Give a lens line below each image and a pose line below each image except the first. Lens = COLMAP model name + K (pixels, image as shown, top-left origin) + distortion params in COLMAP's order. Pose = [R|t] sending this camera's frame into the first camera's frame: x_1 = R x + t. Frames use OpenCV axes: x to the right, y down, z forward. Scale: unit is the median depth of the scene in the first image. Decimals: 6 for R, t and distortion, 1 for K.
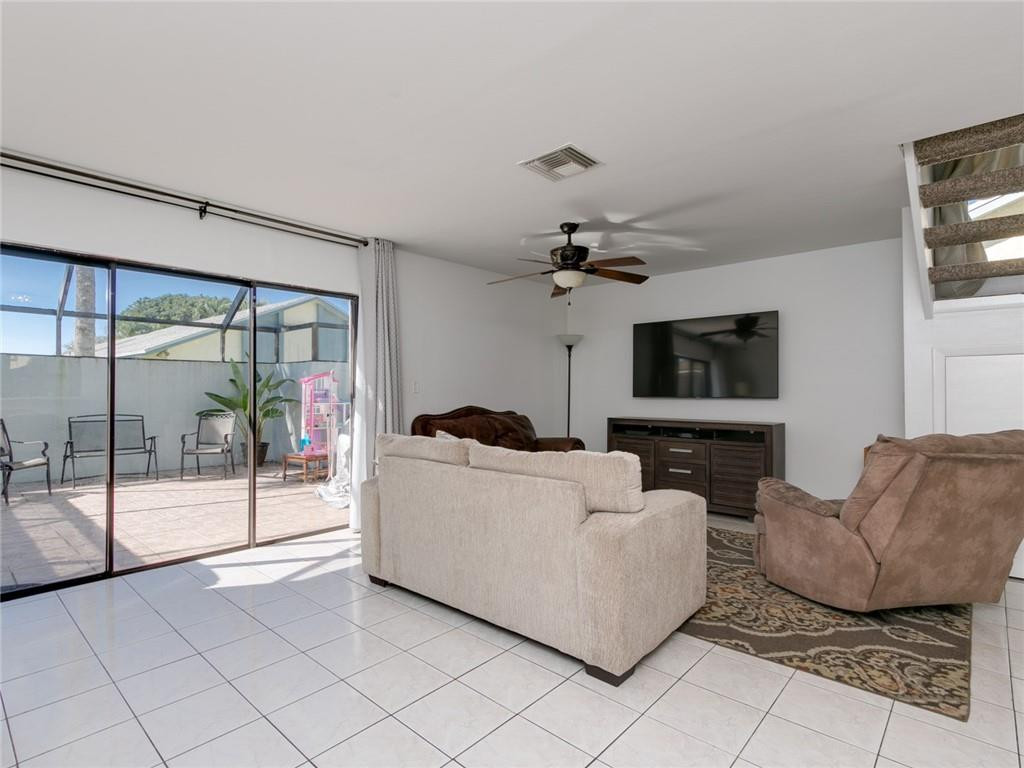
lens RADIAL K [[524.4, 0, 471.1], [0, 524.4, 382.5], [0, 0, 1]] dist [0.000738, -0.000151]
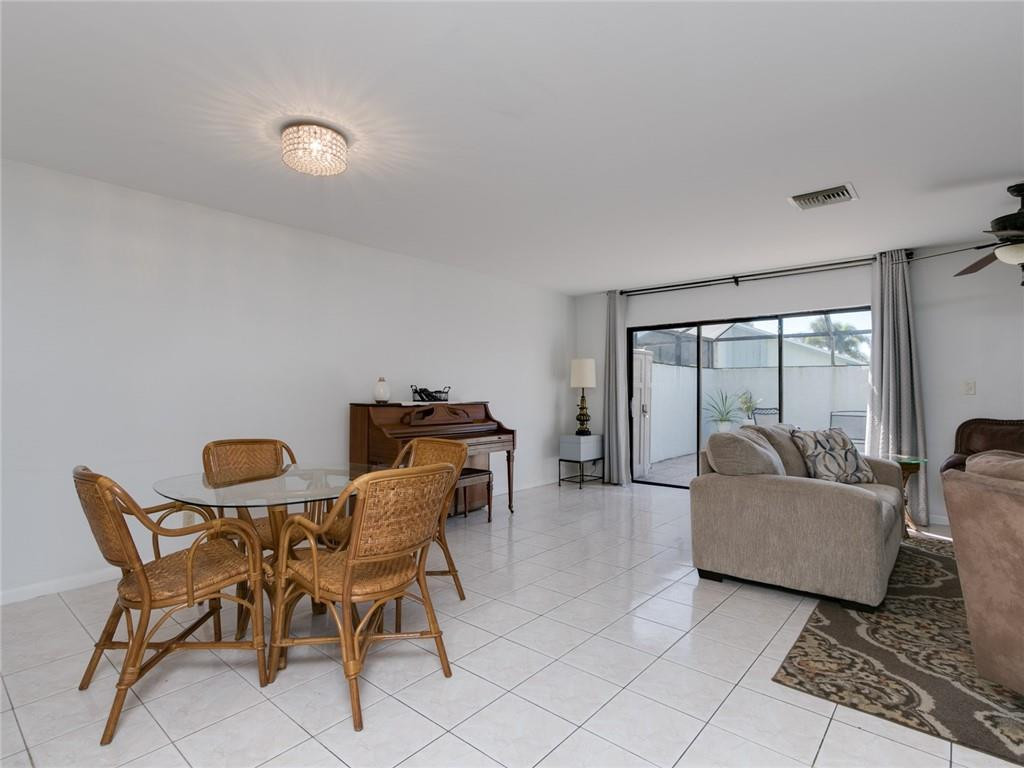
lens RADIAL K [[520.2, 0, 497.0], [0, 520.2, 387.2], [0, 0, 1]] dist [0.002023, -0.001059]
pose [[0.042721, -0.009820, -0.999039, 0.859723], [0.012051, 0.999884, -0.009313, 0.005477], [0.999014, -0.011642, 0.042835, 0.151258]]
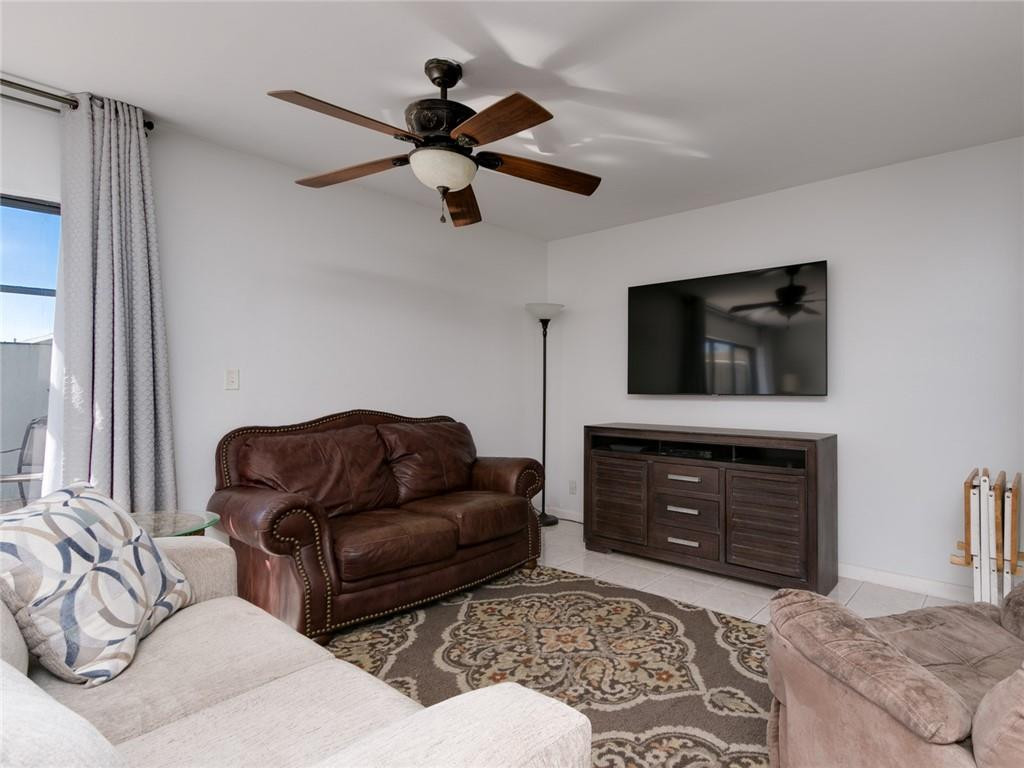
lens RADIAL K [[539.3, 0, 591.4], [0, 539.3, 378.9], [0, 0, 1]] dist [0.001656, -0.000280]
pose [[0.994722, -0.002979, 0.102562, 0.254545], [0.002654, 0.999991, 0.003314, 0.007201], [-0.102571, -0.003024, 0.994721, 0.411960]]
